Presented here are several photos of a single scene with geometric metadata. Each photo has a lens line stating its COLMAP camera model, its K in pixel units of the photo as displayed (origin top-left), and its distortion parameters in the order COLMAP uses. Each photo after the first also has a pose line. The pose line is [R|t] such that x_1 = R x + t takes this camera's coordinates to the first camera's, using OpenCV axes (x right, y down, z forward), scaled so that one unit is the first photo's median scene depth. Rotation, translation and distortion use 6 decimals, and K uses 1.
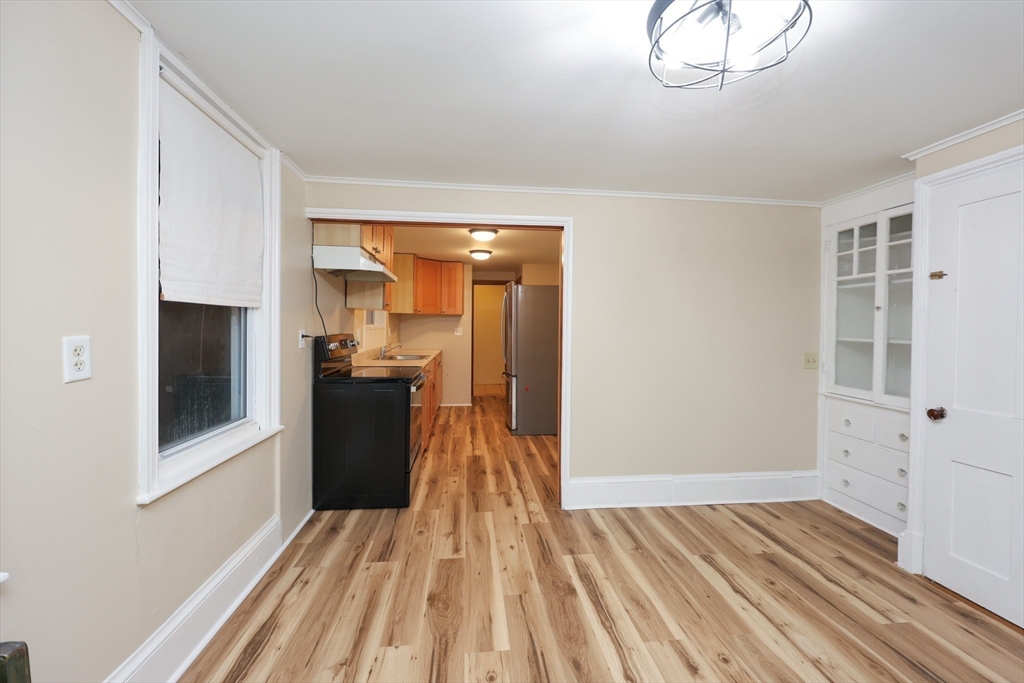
lens RADIAL K [[415.5, 0, 516.1], [0, 415.5, 334.1], [0, 0, 1]] dist [-0.003294, 0.000494]
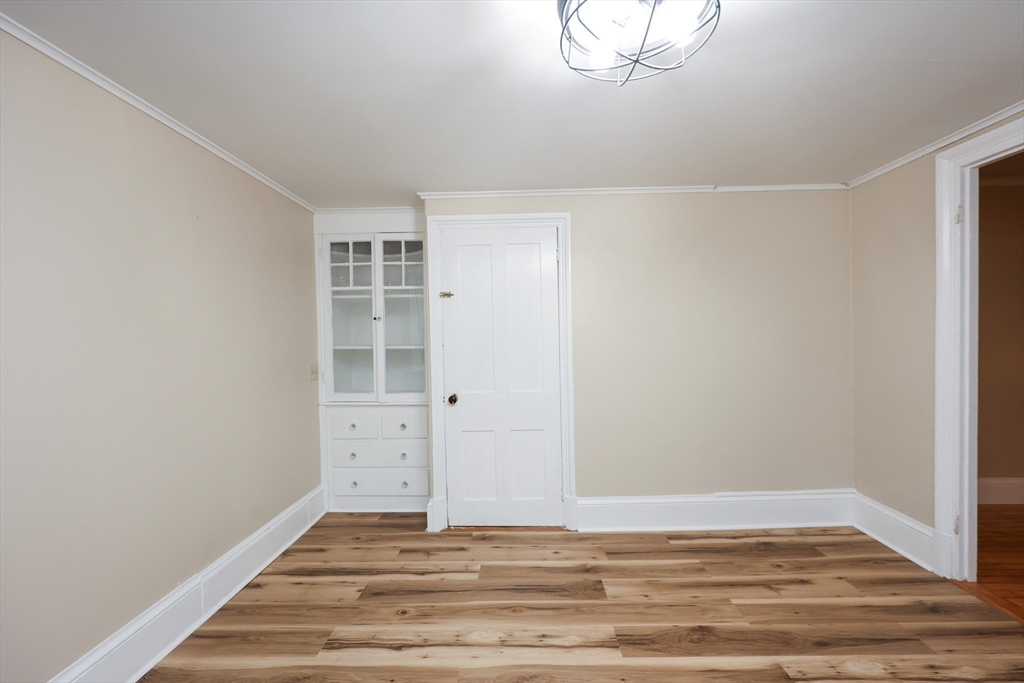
lens RADIAL K [[415.5, 0, 516.7], [0, 415.5, 339.1], [0, 0, 1]] dist [-0.003294, 0.000494]
pose [[0.131178, -0.020820, 0.991140, -0.204451], [0.035670, 0.999231, 0.016269, -0.011660], [-0.990717, 0.033220, 0.131820, 0.490542]]
